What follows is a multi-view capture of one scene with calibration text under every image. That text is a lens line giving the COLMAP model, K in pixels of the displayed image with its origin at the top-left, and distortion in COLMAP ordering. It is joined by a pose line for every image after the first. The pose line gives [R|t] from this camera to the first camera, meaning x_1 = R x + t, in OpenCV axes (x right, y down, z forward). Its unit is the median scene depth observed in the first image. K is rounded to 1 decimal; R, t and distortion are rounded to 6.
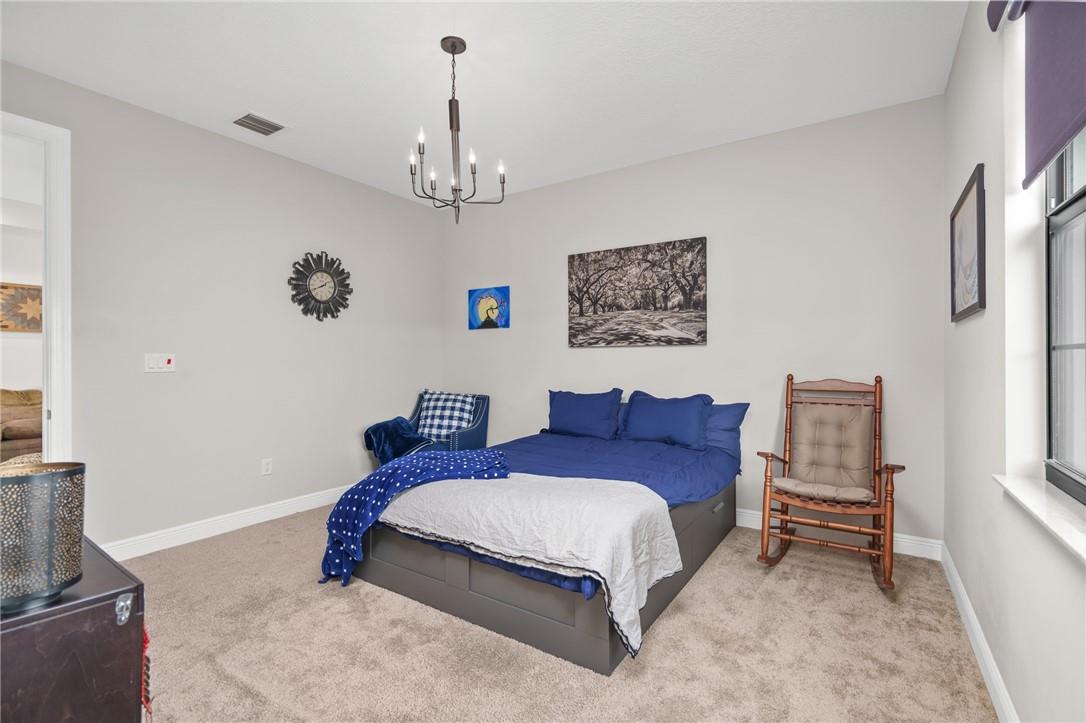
lens RADIAL K [[491.8, 0, 548.9], [0, 491.8, 362.0], [0, 0, 1]] dist [-0.000474, -0.000059]
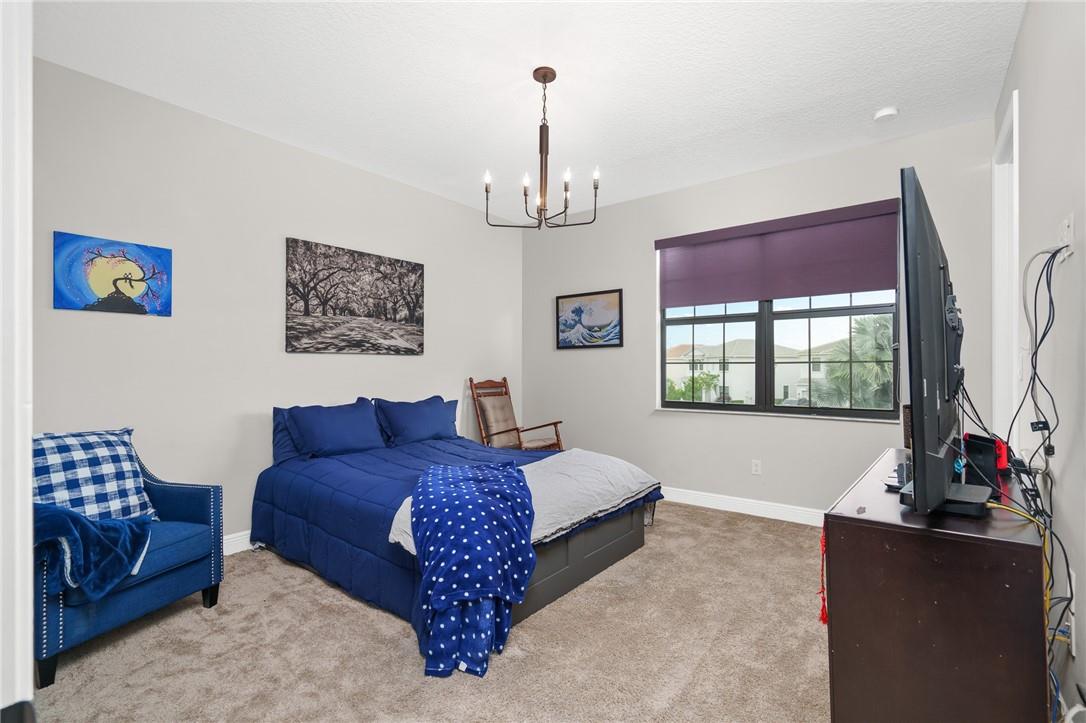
lens RADIAL K [[491.8, 0, 548.9], [0, 491.8, 362.0], [0, 0, 1]] dist [-0.000474, -0.000059]
pose [[0.082670, 0.010700, 0.996520, -0.784744], [0.004380, 0.999929, -0.011100, -0.003133], [-0.996567, 0.005283, 0.082617, 0.555201]]
